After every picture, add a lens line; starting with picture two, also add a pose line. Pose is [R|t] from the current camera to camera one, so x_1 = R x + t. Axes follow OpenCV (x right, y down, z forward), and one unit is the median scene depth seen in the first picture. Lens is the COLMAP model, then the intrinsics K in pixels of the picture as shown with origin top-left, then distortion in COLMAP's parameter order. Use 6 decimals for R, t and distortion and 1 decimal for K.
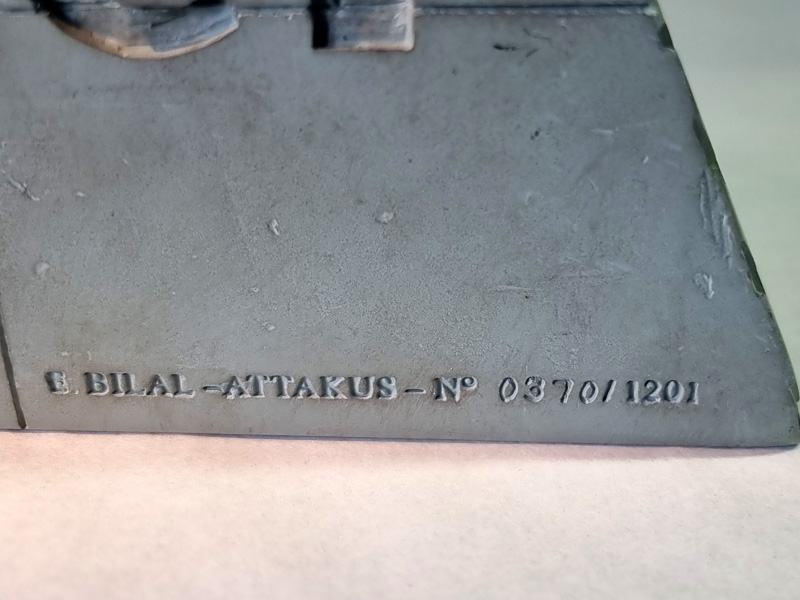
lens RADIAL K [[1124.6, 0, 399.0], [0, 1124.6, 302.2], [0, 0, 1]] dist [0.053481, 0.000000]
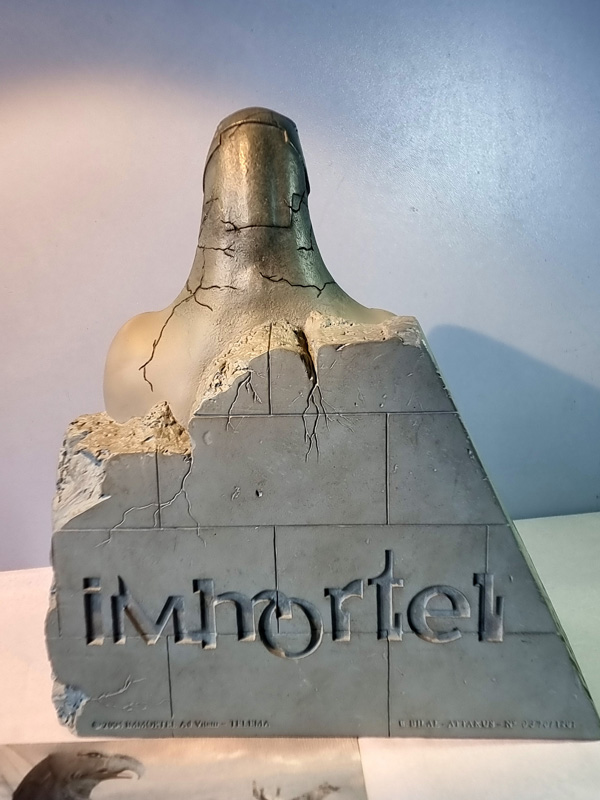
lens RADIAL K [[1124.6, 0, 302.3], [0, 1124.6, 396.3], [0, 0, 1]] dist [0.053481, 0.000000]
pose [[0.999627, -0.006863, 0.026419, -0.739739], [0.011493, 0.983727, -0.179303, -0.330871], [-0.024758, 0.179540, 0.983439, -2.901904]]
